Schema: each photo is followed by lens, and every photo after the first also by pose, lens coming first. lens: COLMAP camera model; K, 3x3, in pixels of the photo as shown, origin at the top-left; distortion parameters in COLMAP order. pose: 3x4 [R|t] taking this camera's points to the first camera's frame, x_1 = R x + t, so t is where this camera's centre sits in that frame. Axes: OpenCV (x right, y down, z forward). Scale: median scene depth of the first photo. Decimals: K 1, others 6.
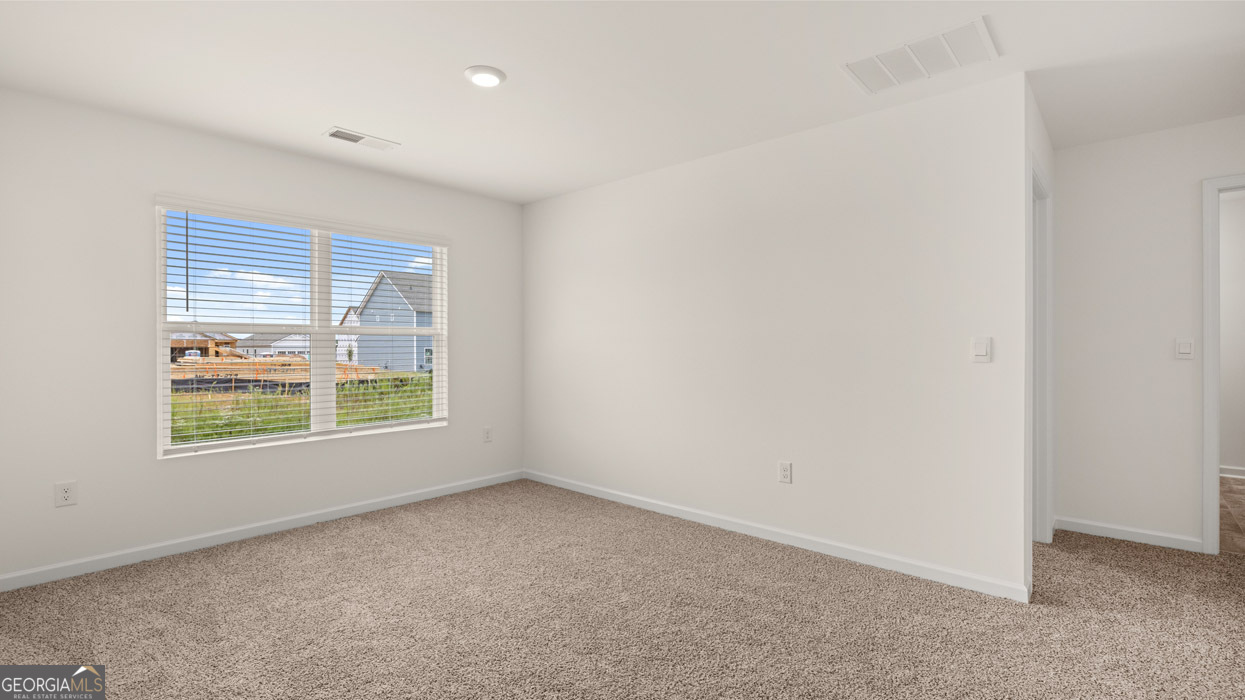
lens RADIAL K [[558.0, 0, 619.4], [0, 558.0, 350.3], [0, 0, 1]] dist [-0.000661, -0.000118]
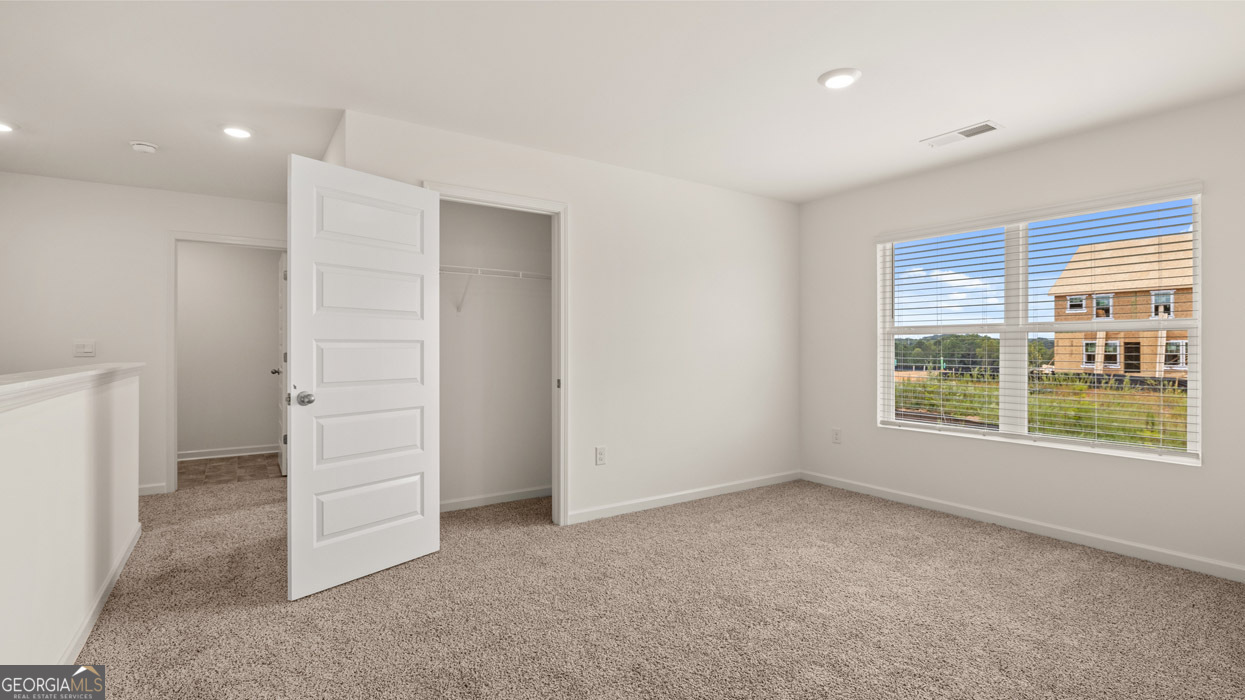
lens RADIAL K [[558.0, 0, 616.3], [0, 558.0, 347.2], [0, 0, 1]] dist [-0.000661, -0.000118]
pose [[-0.217553, 0.004039, -0.976040, 0.598341], [-0.009494, 0.999935, 0.006253, -0.003474], [0.976002, 0.010627, -0.217500, 0.592514]]
